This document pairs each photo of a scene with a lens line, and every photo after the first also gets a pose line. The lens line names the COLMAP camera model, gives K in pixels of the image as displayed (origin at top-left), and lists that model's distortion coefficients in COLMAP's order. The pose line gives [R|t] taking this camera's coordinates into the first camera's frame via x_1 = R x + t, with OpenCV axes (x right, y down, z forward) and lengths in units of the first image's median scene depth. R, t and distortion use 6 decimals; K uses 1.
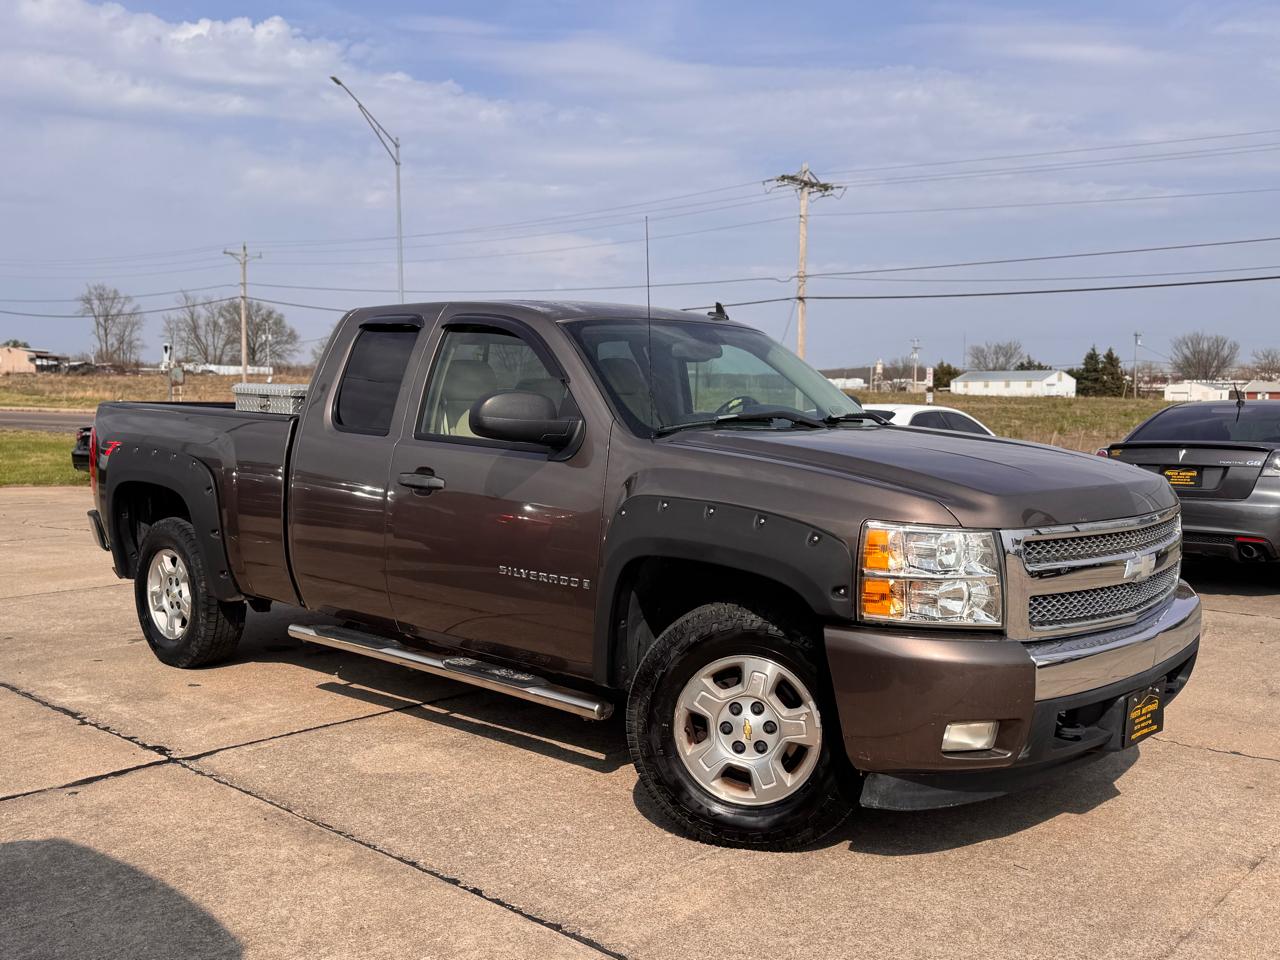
lens RADIAL K [[1190.2, 0, 640.0], [0, 1190.2, 480.0], [0, 0, 1]] dist [0.145847, -0.271912]
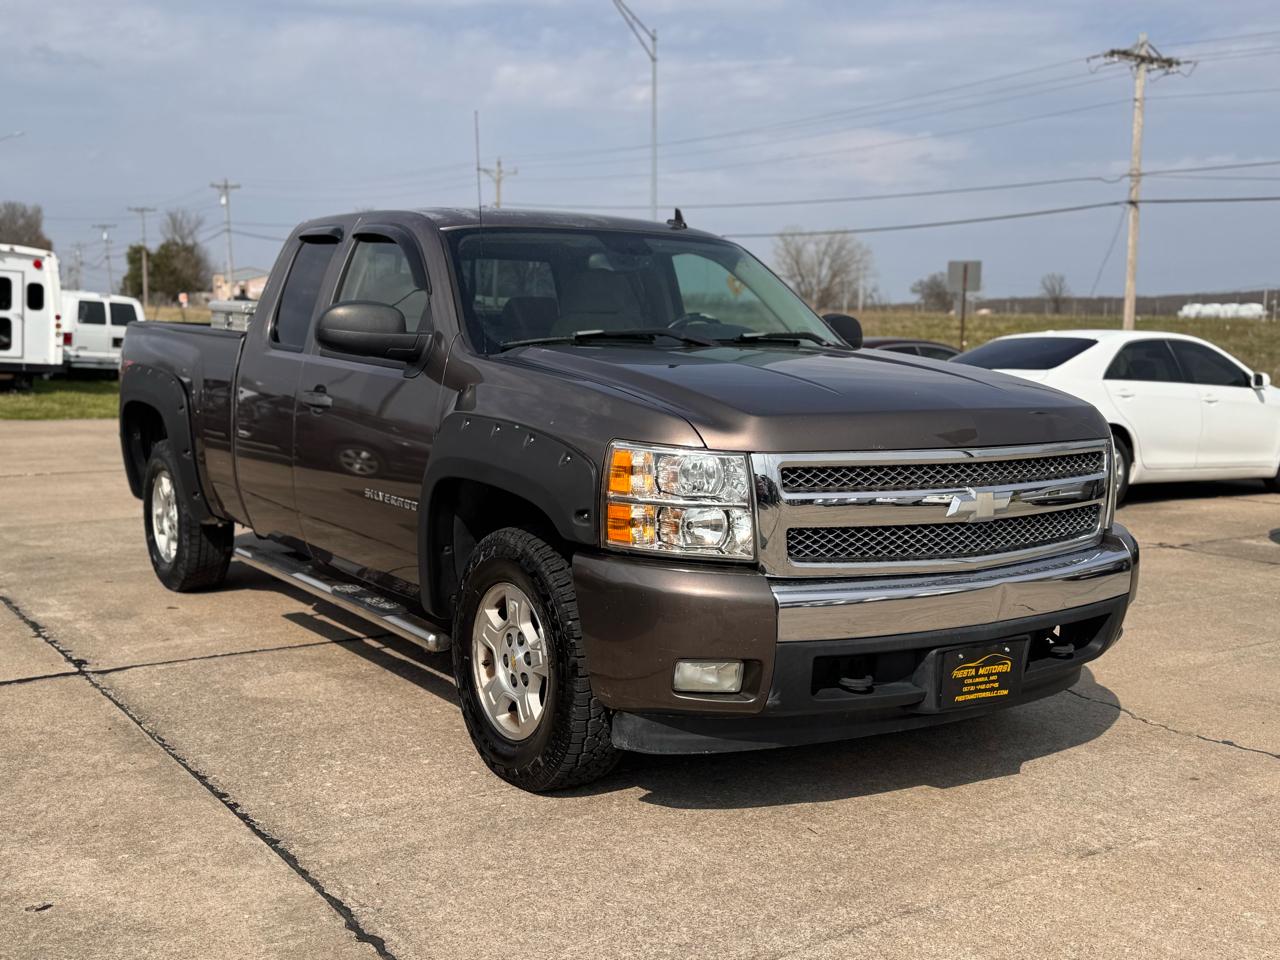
lens RADIAL K [[1384.1, 0, 632.8], [0, 1384.1, 477.7], [0, 0, 1]] dist [0.181525, -0.419919]
pose [[0.969903, 0.028018, -0.241874, 0.325408], [-0.019130, 0.999055, 0.039015, 0.014455], [0.242738, -0.033214, 0.969523, -0.025098]]
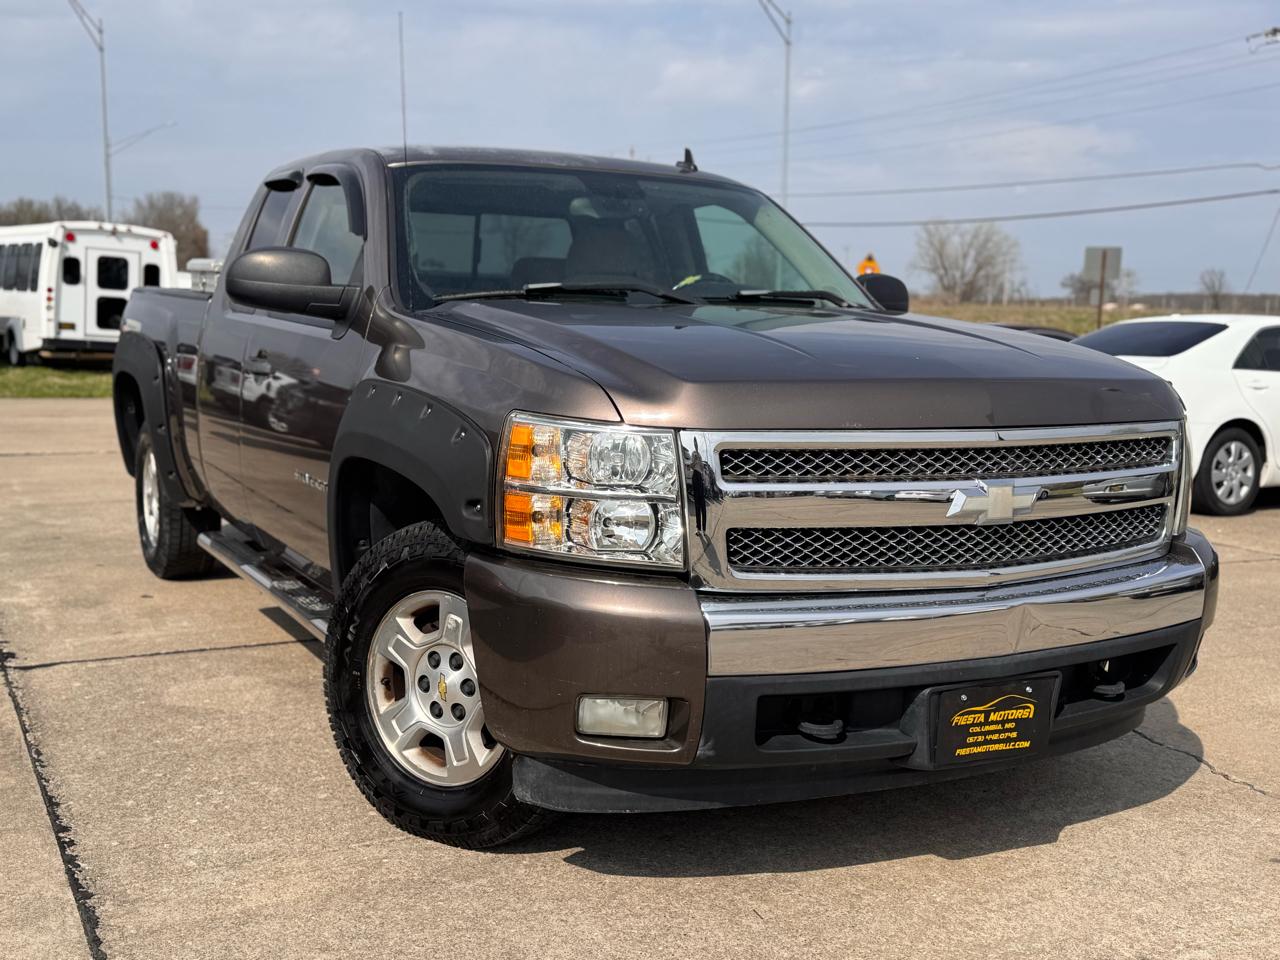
lens RADIAL K [[1382.7, 0, 640.0], [0, 1382.7, 480.0], [0, 0, 1]] dist [0.167442, -0.374803]
pose [[0.943366, 0.047084, -0.328395, 0.378919], [-0.032132, 0.998191, 0.050814, 0.021018], [0.330194, -0.037385, 0.943173, 0.161763]]
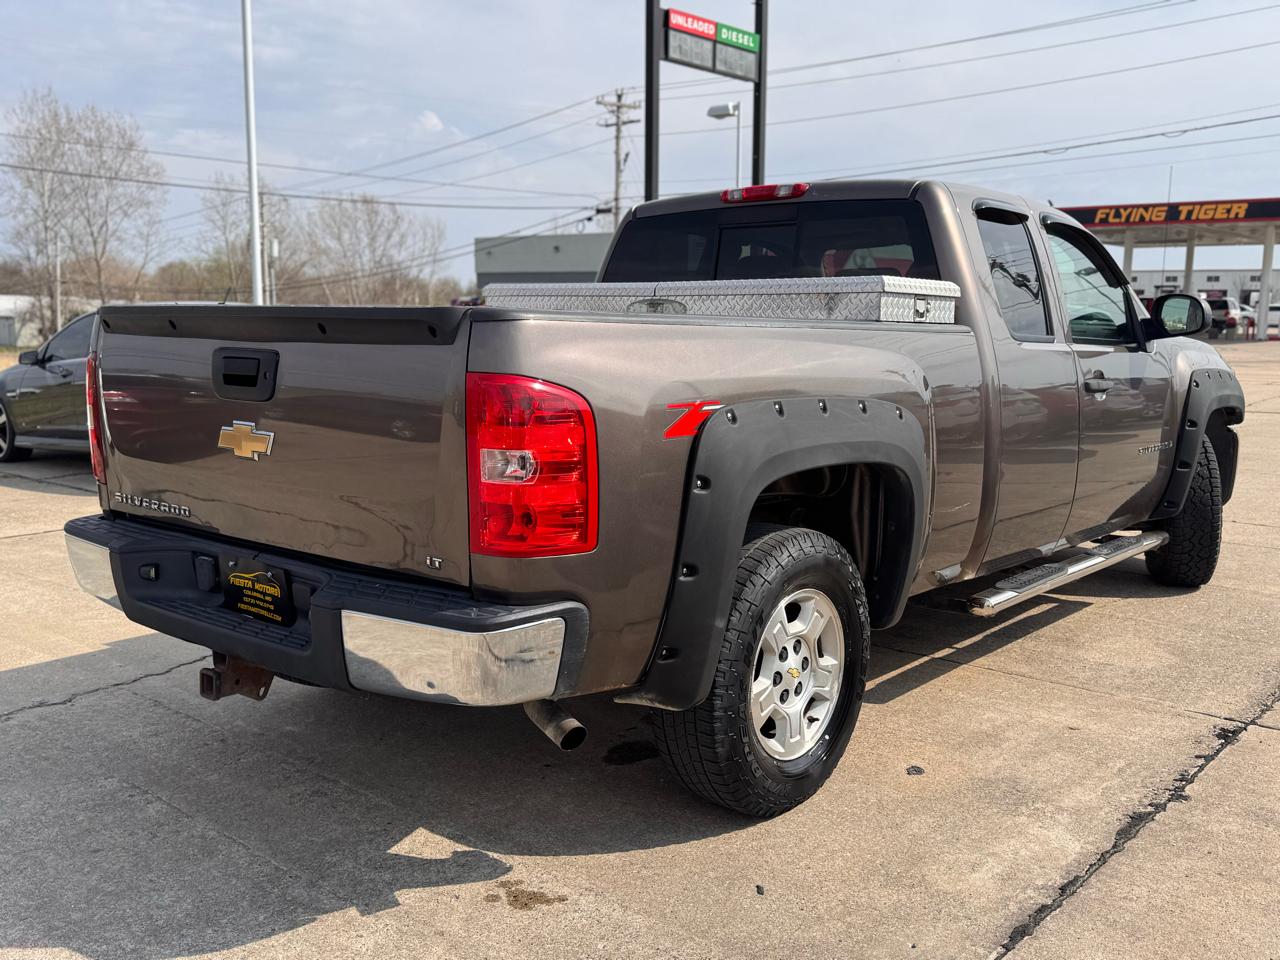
lens RADIAL K [[1192.7, 0, 646.1], [0, 1192.7, 471.1], [0, 0, 1]] dist [0.139049, -0.261011]
pose [[-0.059863, -0.131113, 0.989558, -1.129823], [0.058185, 0.989192, 0.134584, -0.083915], [-0.996509, 0.065634, -0.051587, 1.385077]]
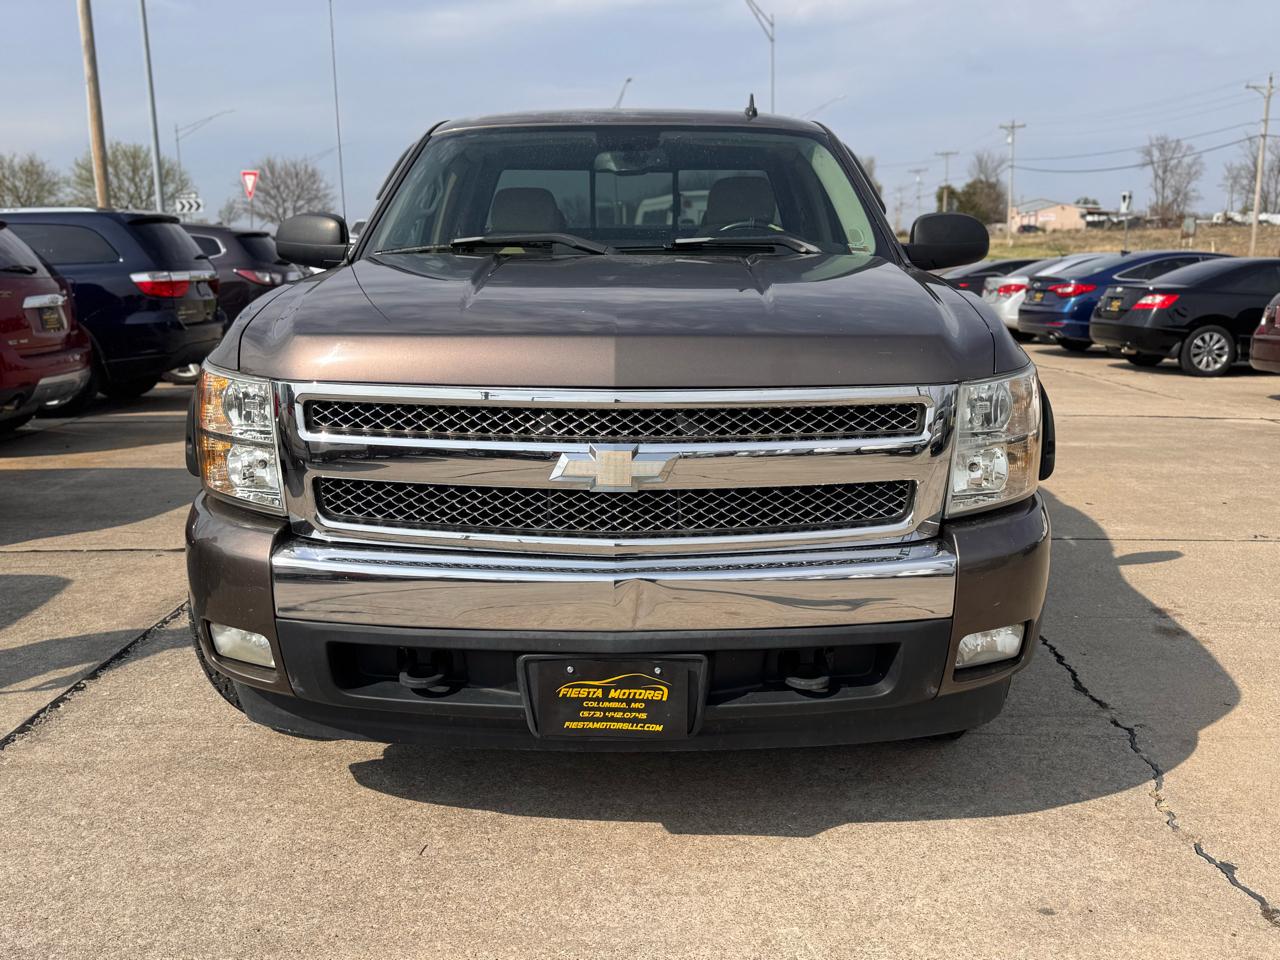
lens RADIAL K [[1190.2, 0, 640.0], [0, 1190.2, 480.0], [0, 0, 1]] dist [0.145847, -0.271912]
pose [[0.658288, 0.126731, -0.742021, 0.693925], [-0.039583, 0.990190, 0.134000, -0.004021], [0.751724, -0.058839, 0.656847, 0.476876]]
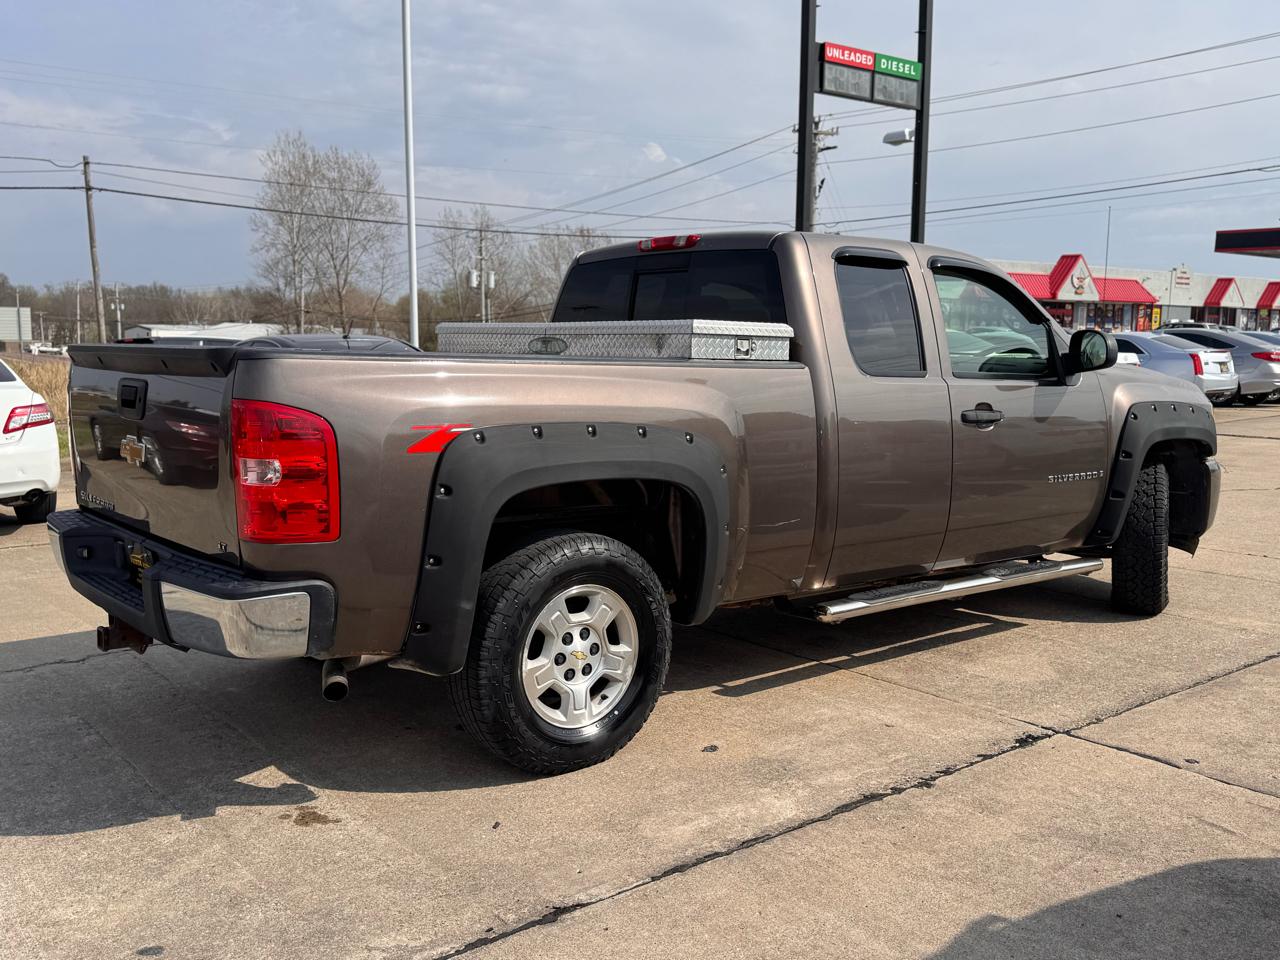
lens RADIAL K [[1190.2, 0, 640.0], [0, 1190.2, 480.0], [0, 0, 1]] dist [0.145847, -0.271912]
pose [[0.124053, -0.117135, 0.985338, -1.246619], [0.057620, 0.992183, 0.110694, -0.077904], [-0.990601, 0.043043, 0.129833, 1.129051]]
